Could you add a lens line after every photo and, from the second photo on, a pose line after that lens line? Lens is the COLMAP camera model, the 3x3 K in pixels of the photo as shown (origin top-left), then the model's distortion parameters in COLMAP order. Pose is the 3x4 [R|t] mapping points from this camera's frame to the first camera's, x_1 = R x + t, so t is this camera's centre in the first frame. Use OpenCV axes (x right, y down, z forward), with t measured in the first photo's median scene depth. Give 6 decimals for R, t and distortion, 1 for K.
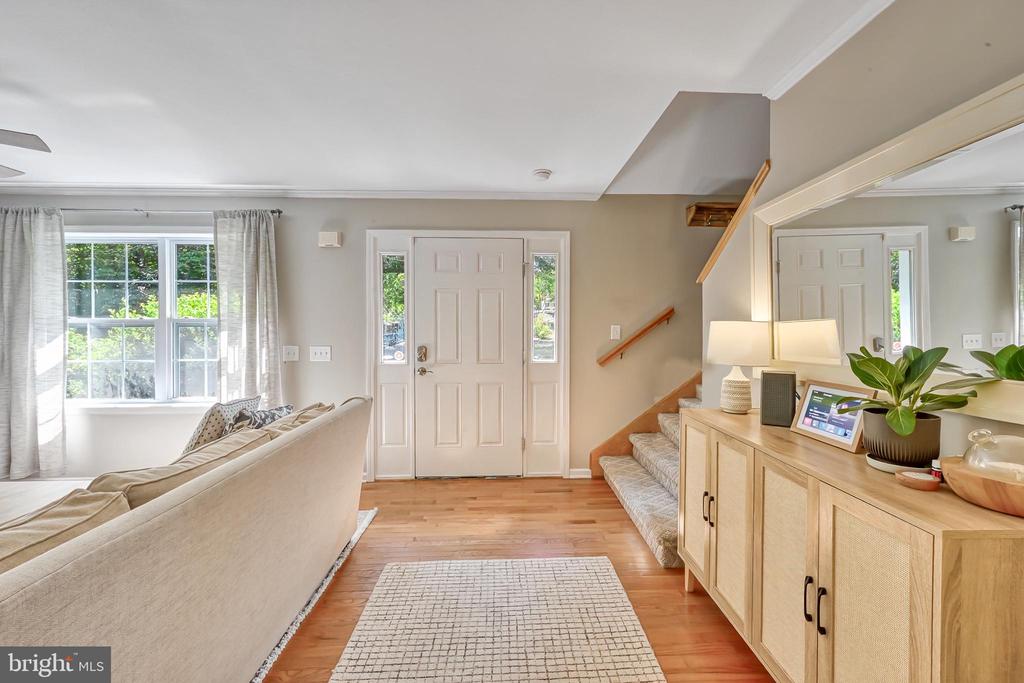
lens RADIAL K [[411.5, 0, 512.8], [0, 411.5, 333.4], [0, 0, 1]] dist [-0.002301, 0.000580]
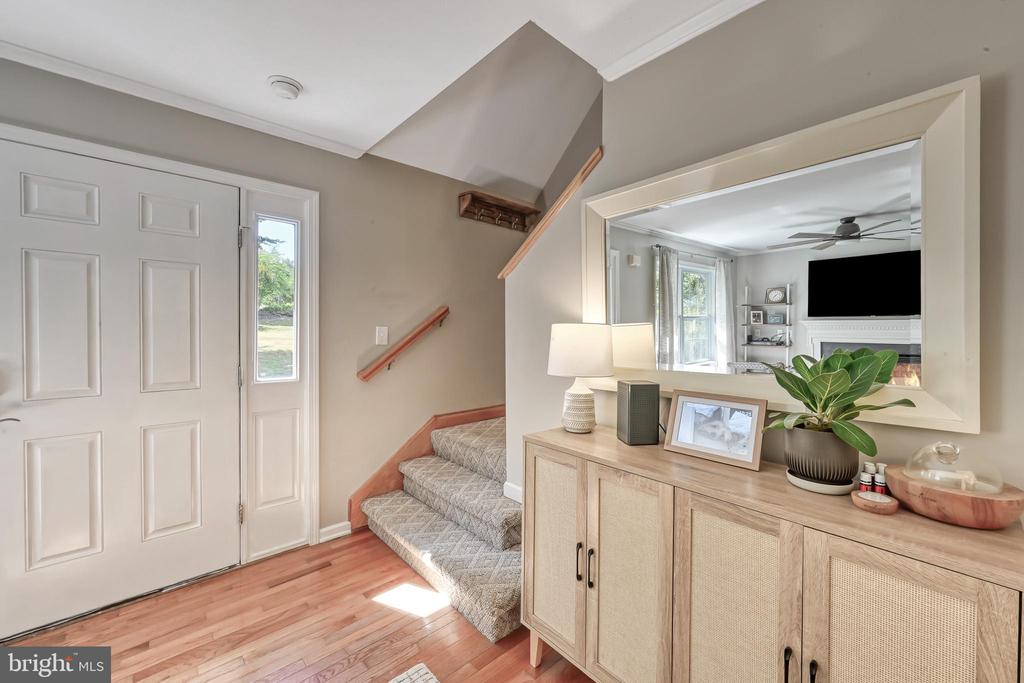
lens RADIAL K [[411.5, 0, 518.9], [0, 411.5, 336.8], [0, 0, 1]] dist [-0.002301, 0.000580]
pose [[0.758644, -0.005764, 0.651480, -0.072783], [0.002617, 0.999980, 0.005800, -0.005908], [-0.651501, -0.002696, 0.758643, 0.291671]]
